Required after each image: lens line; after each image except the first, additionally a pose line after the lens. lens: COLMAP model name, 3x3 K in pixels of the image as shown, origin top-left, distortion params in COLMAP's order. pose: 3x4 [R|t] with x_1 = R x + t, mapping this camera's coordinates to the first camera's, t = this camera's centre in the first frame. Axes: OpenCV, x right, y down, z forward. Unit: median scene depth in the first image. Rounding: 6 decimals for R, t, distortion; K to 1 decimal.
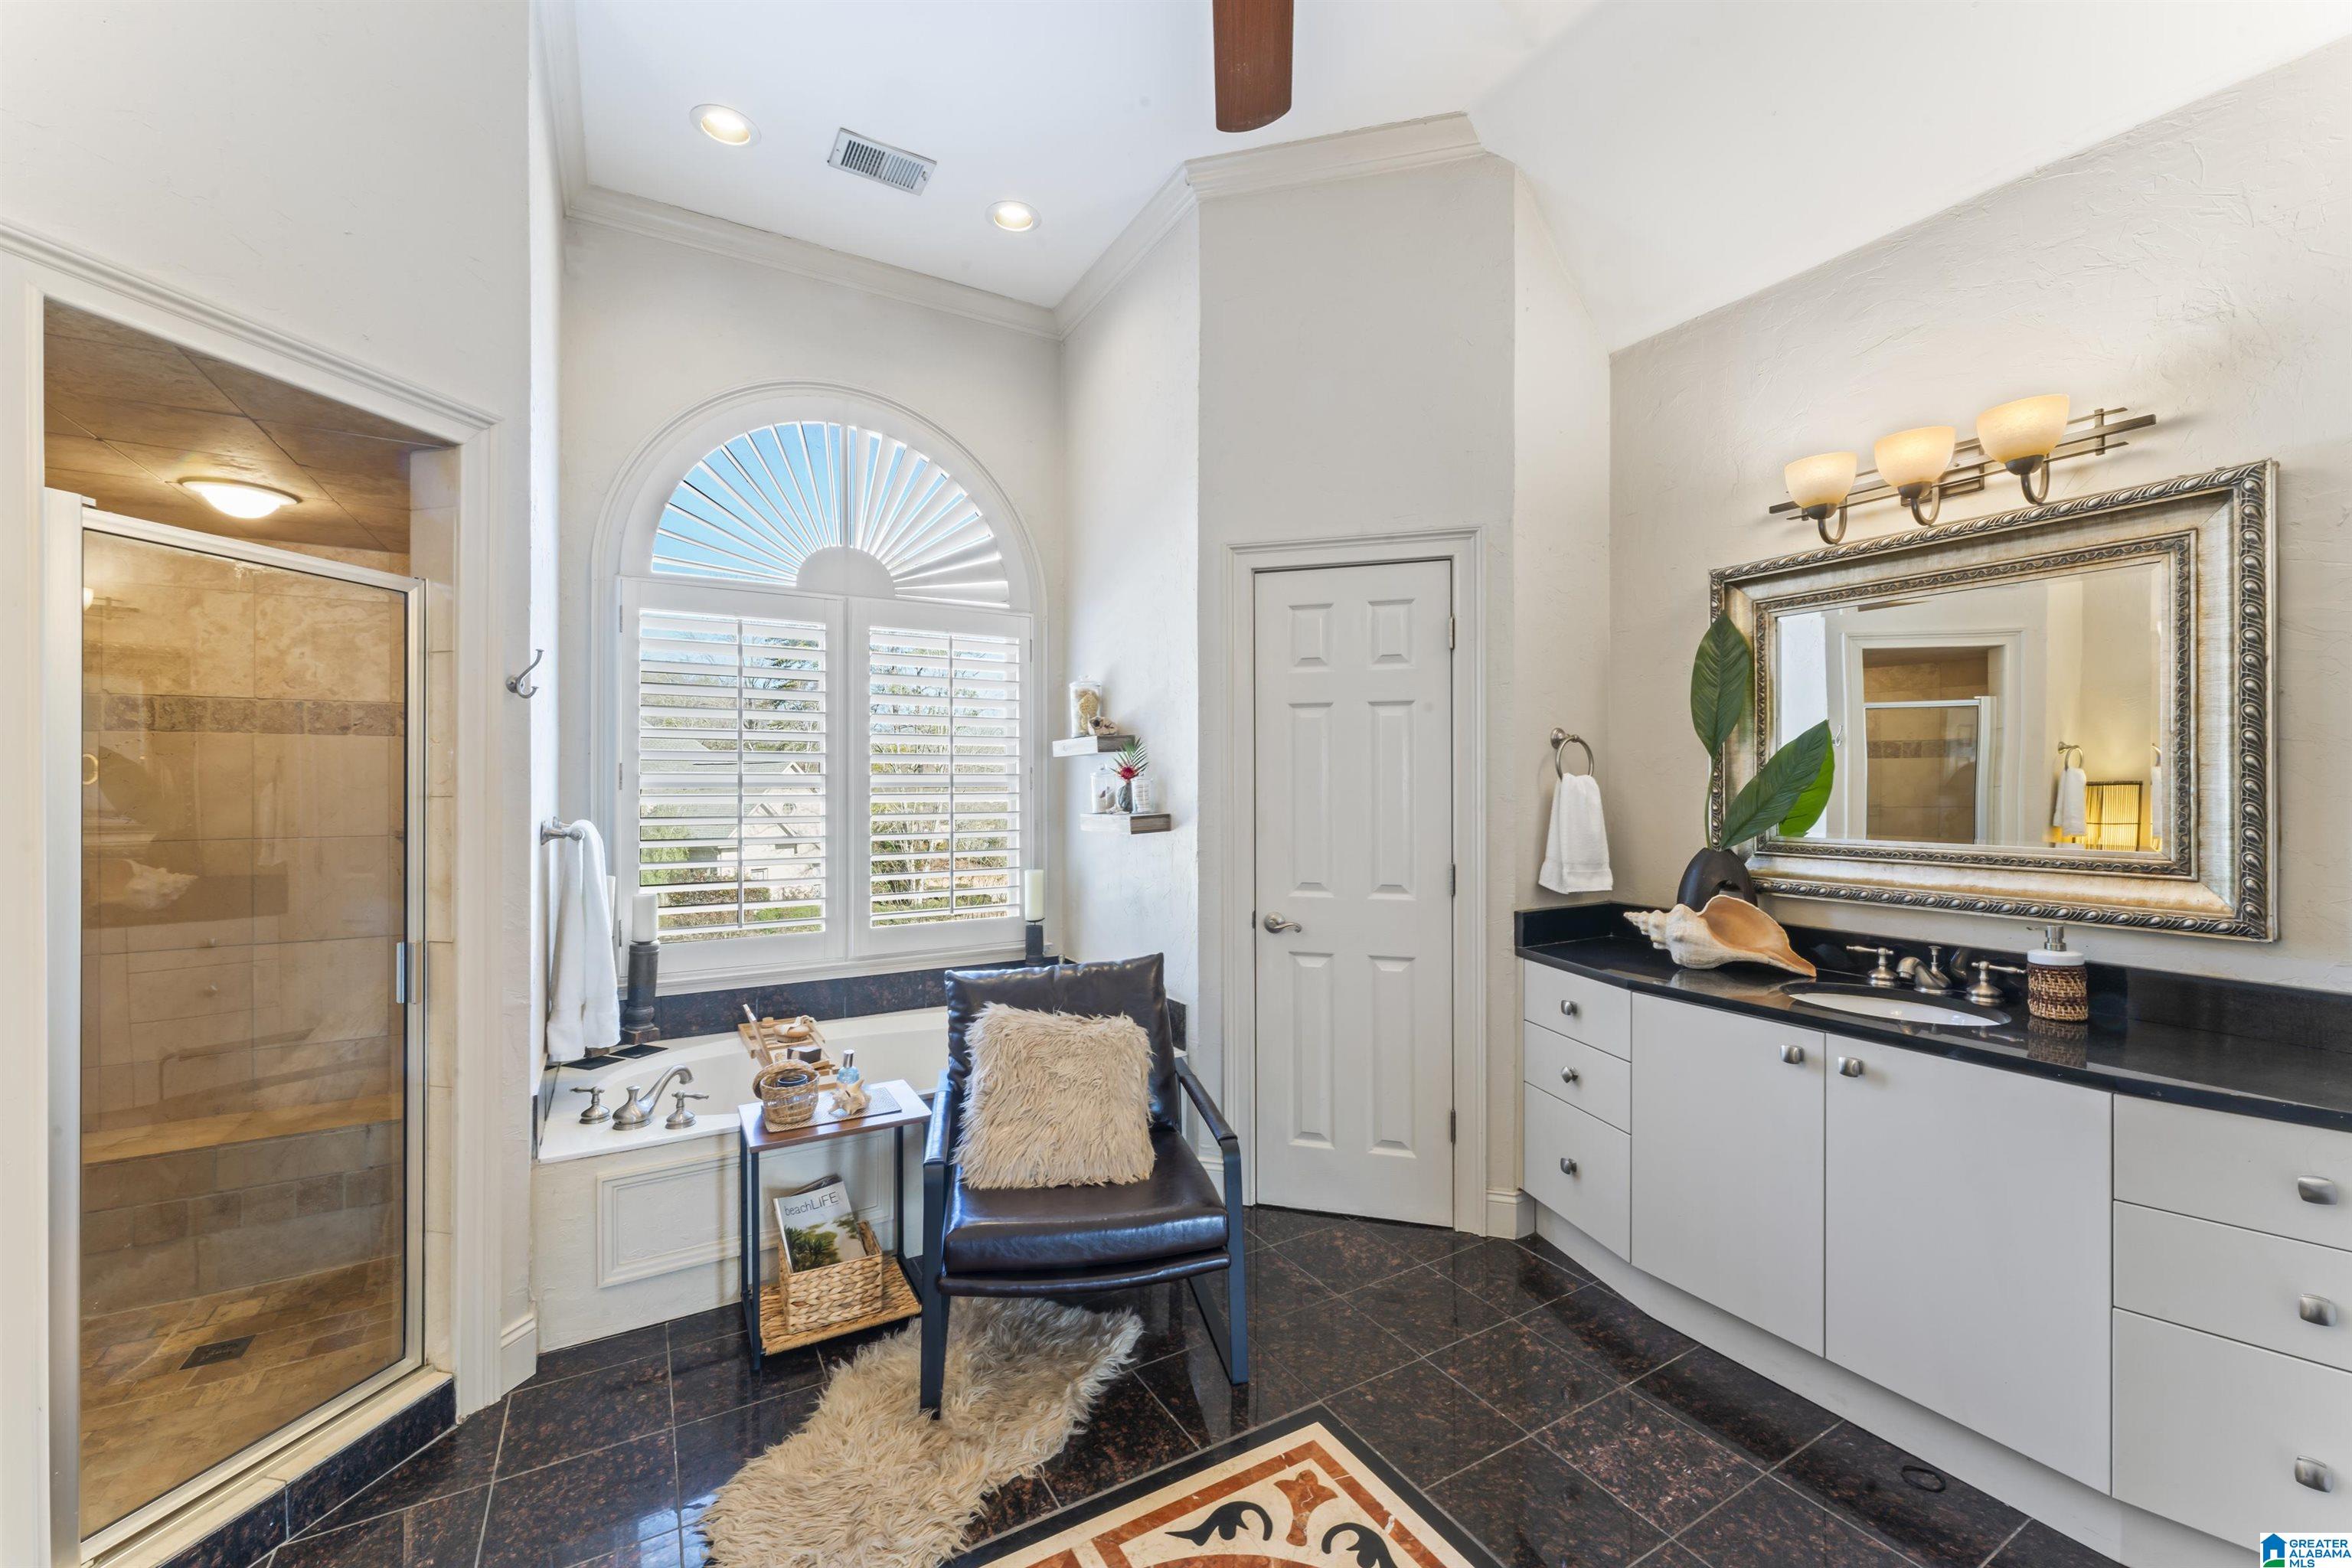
lens RADIAL K [[948.3, 0, 1178.0], [0, 948.3, 784.9], [0, 0, 1]] dist [0.001950, 0.000690]
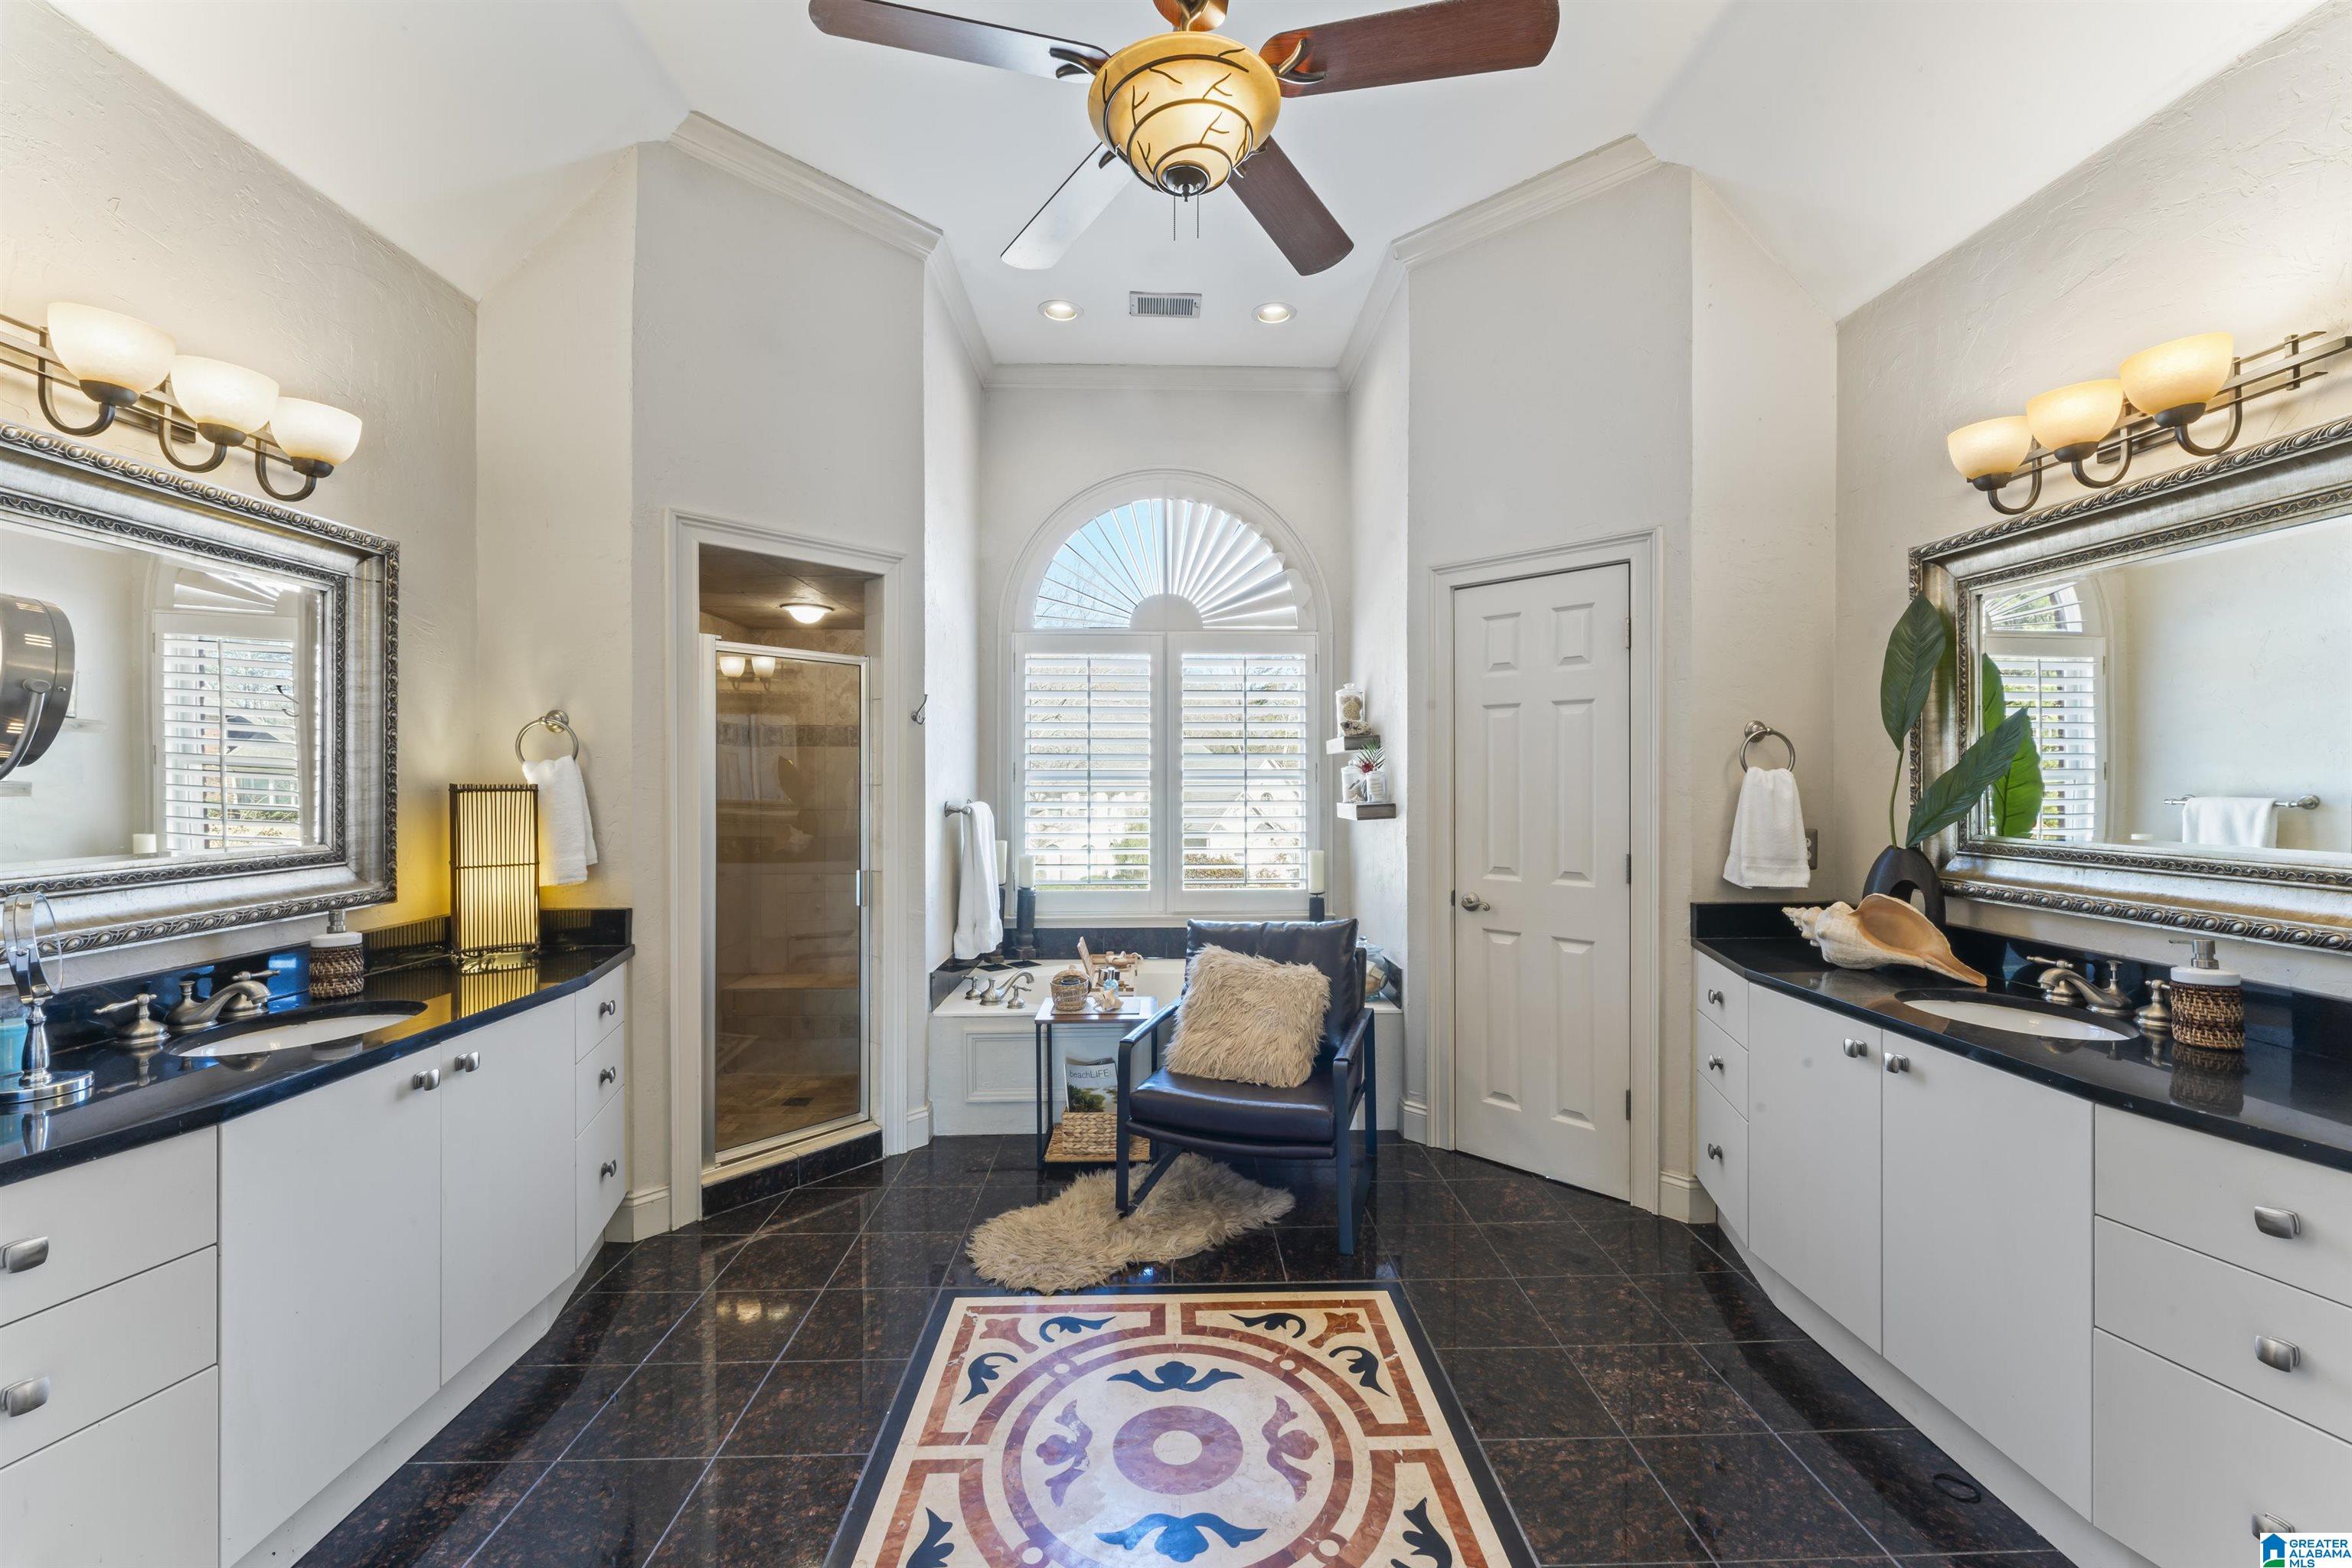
lens RADIAL K [[948.3, 0, 1175.8], [0, 948.3, 782.6], [0, 0, 1]] dist [0.001950, 0.000690]
pose [[0.876855, 0.003084, -0.480744, 0.400821], [-0.000581, 0.999985, 0.005356, -0.000880], [0.480754, -0.004417, 0.876844, -0.176688]]
